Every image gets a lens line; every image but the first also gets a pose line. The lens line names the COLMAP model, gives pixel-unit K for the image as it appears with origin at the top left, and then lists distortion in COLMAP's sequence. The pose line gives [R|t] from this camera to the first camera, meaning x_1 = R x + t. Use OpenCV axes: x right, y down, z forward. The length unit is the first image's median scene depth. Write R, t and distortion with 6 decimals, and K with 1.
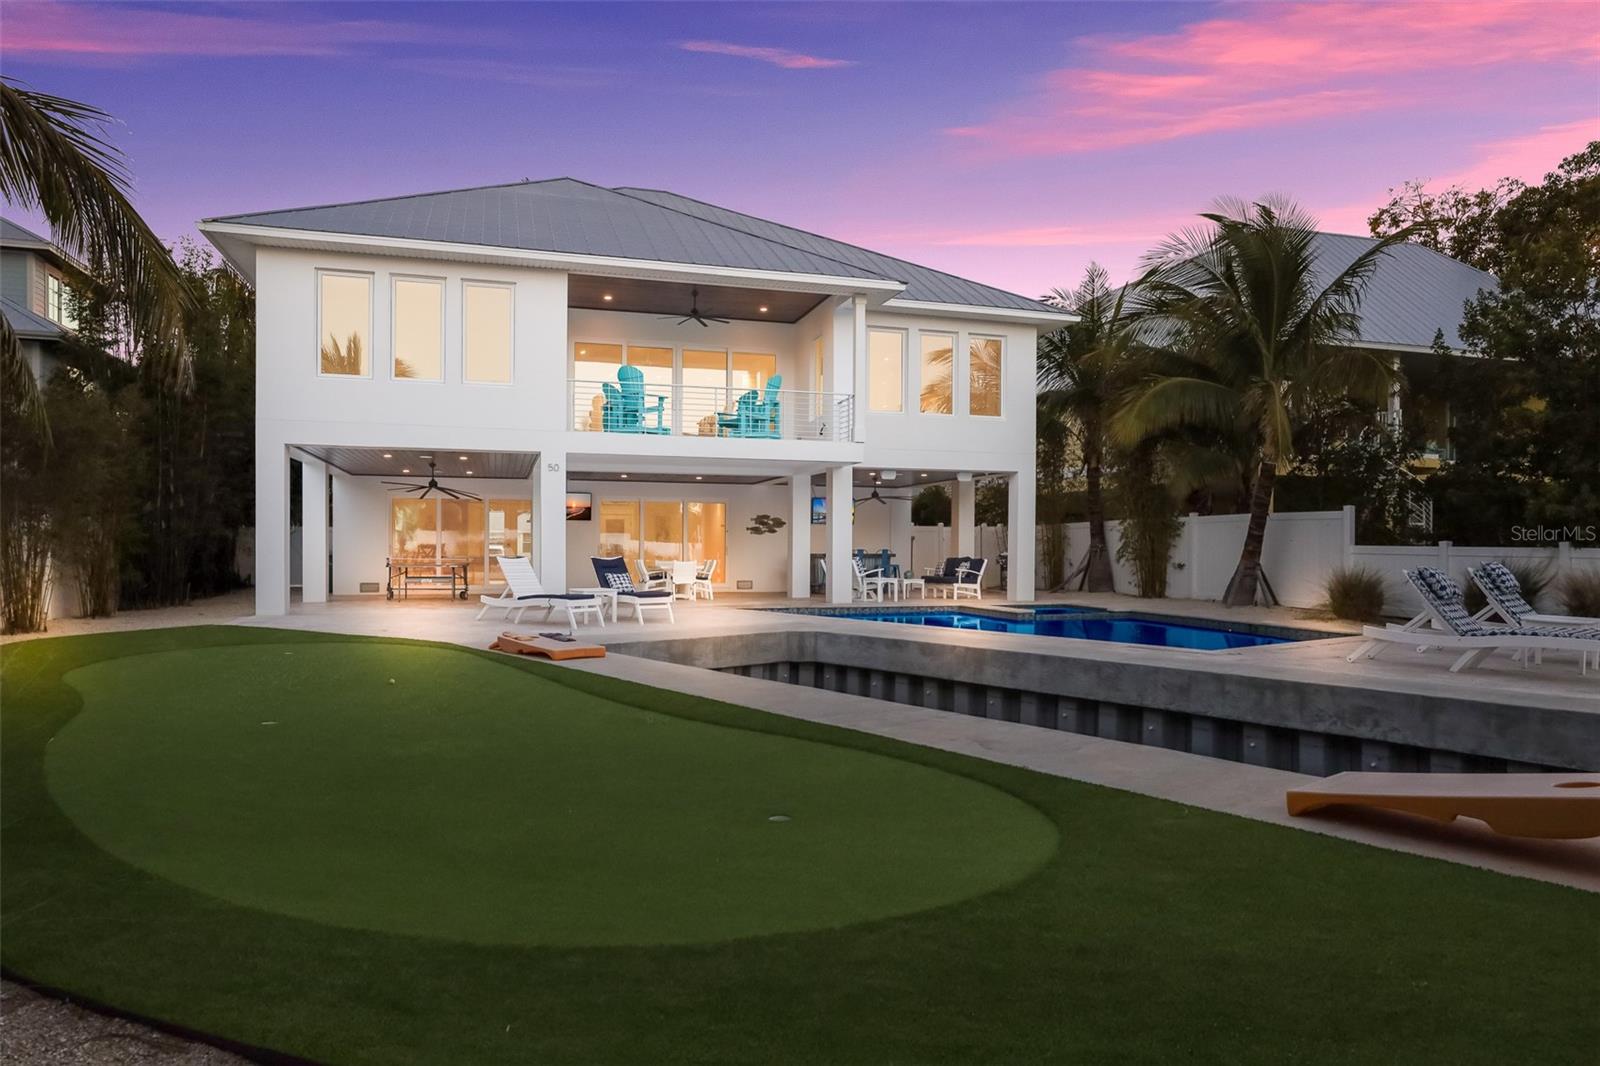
lens RADIAL K [[981.6, 0, 789.4], [0, 981.6, 543.1], [0, 0, 1]] dist [-0.021234, 0.003066]
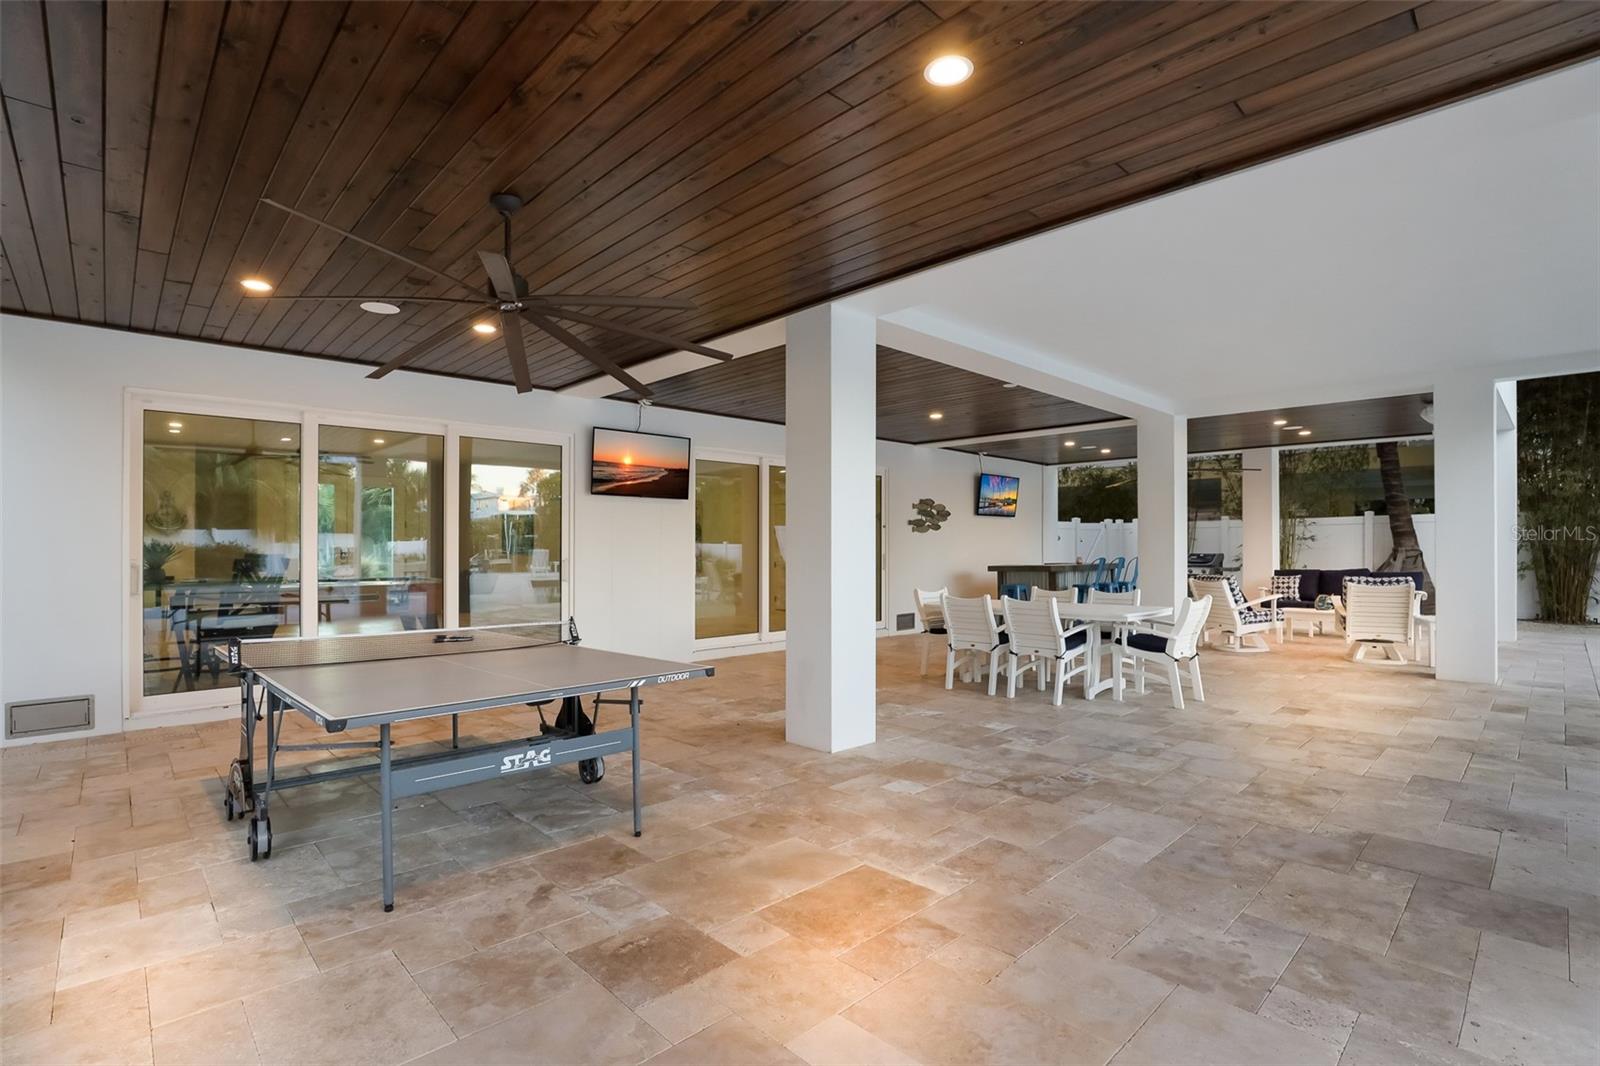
lens RADIAL K [[744.5, 0, 791.5], [0, 744.5, 541.4], [0, 0, 1]] dist [-0.030052, 0.000366]
pose [[0.887696, -0.003320, 0.460418, -0.369987], [0.002525, 0.999994, 0.002343, -0.005831], [-0.460423, -0.000918, 0.887699, 0.797112]]
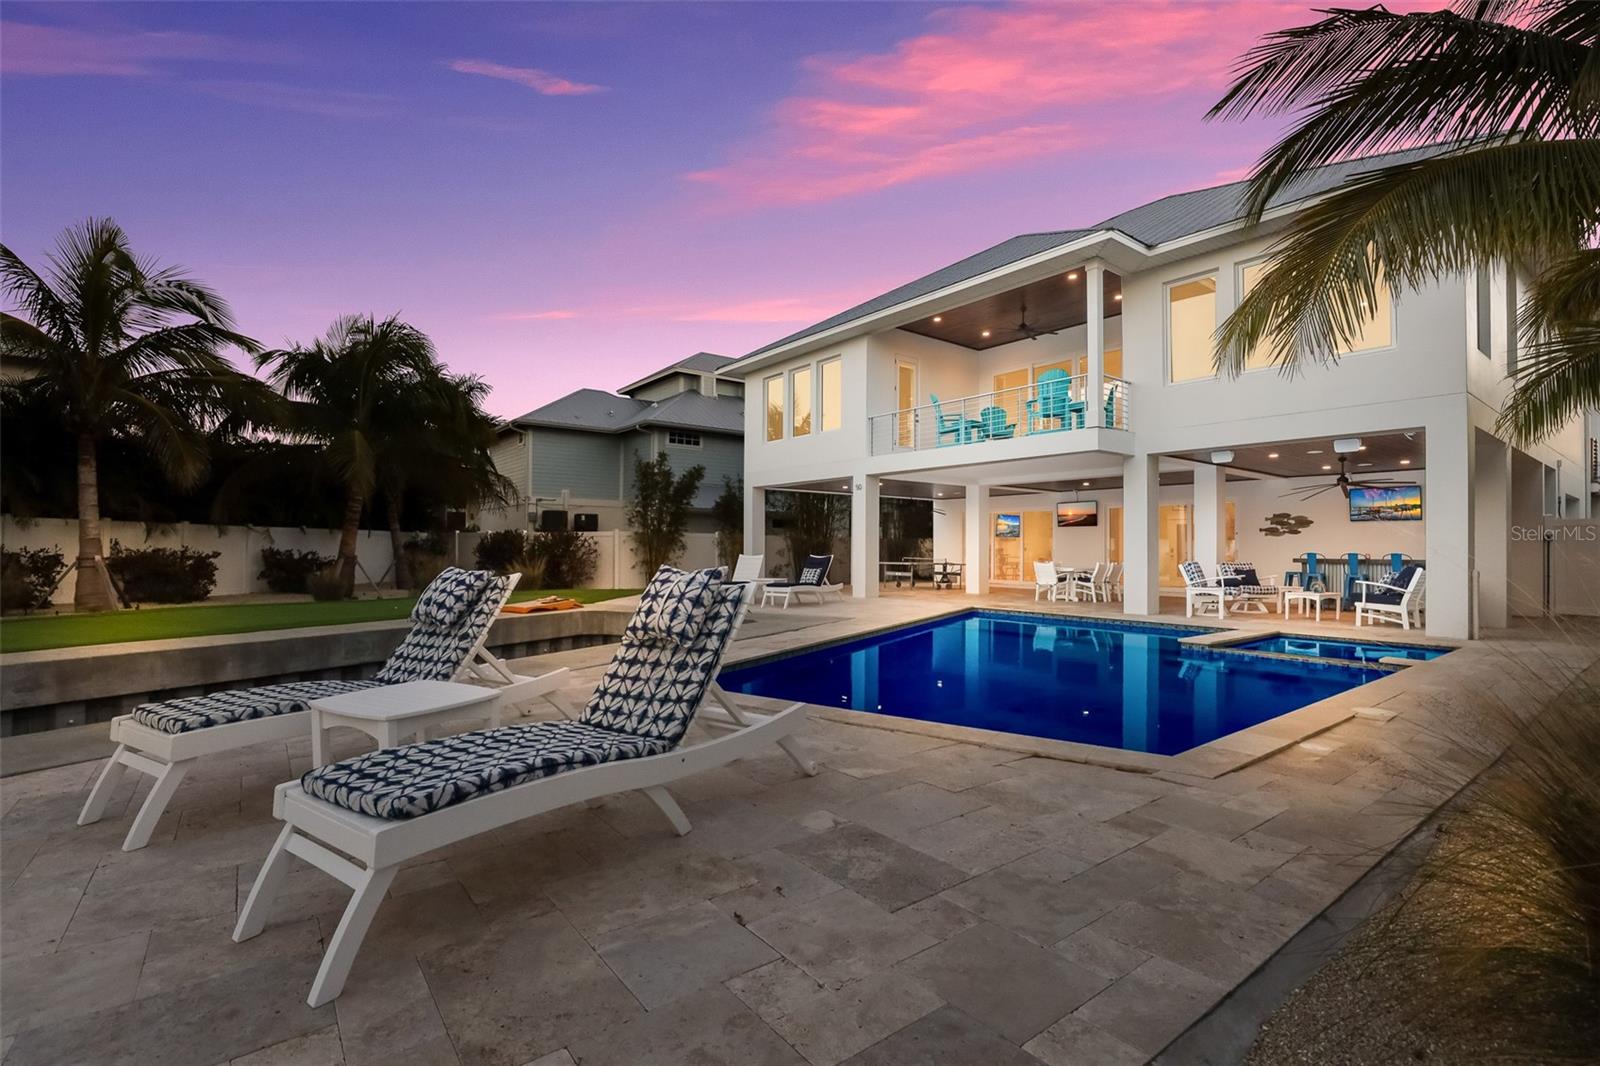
lens RADIAL K [[744.5, 0, 790.1], [0, 744.5, 537.4], [0, 0, 1]] dist [-0.030052, 0.000366]
pose [[0.364850, -0.018321, -0.930886, 0.509233], [0.000864, 0.999813, -0.019339, 0.005073], [0.931066, 0.006251, 0.364798, 0.453137]]
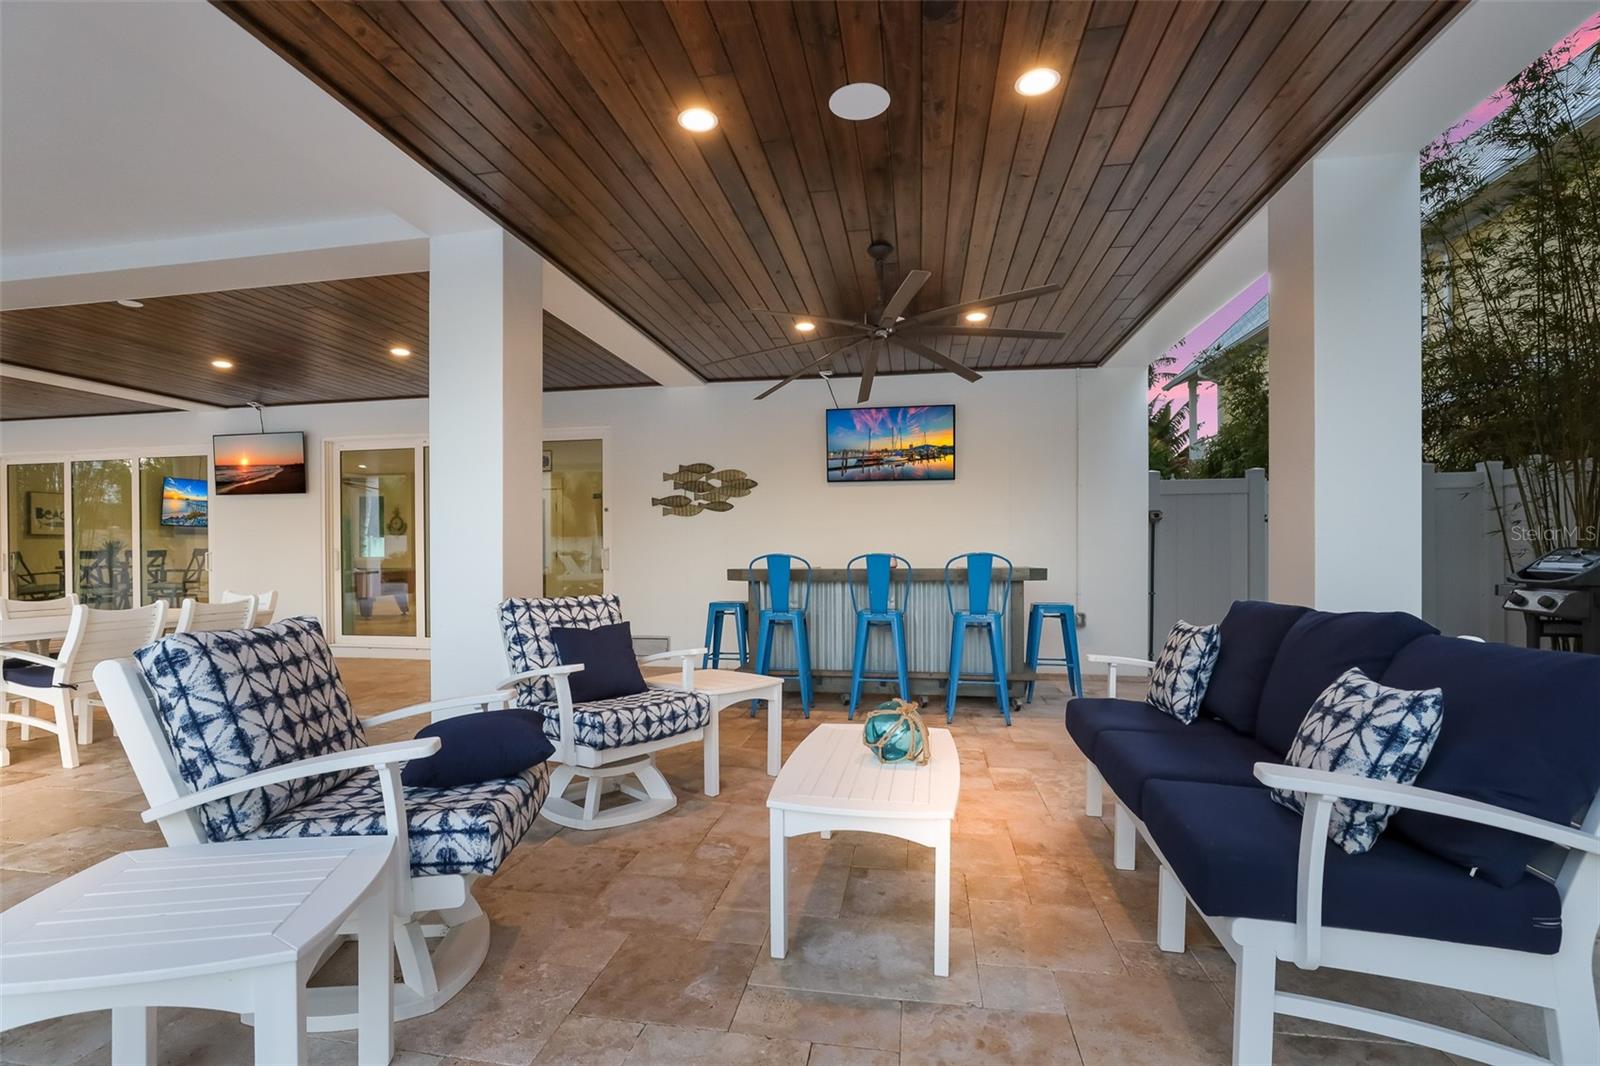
lens RADIAL K [[740.6, 0, 799.9], [0, 740.6, 546.3], [0, 0, 1]] dist [-0.034835, -0.000322]
pose [[0.903946, -0.013369, -0.427438, 0.162696], [0.015699, 0.999875, 0.001929, 0.003945], [0.427359, -0.008454, 0.904042, 0.935564]]
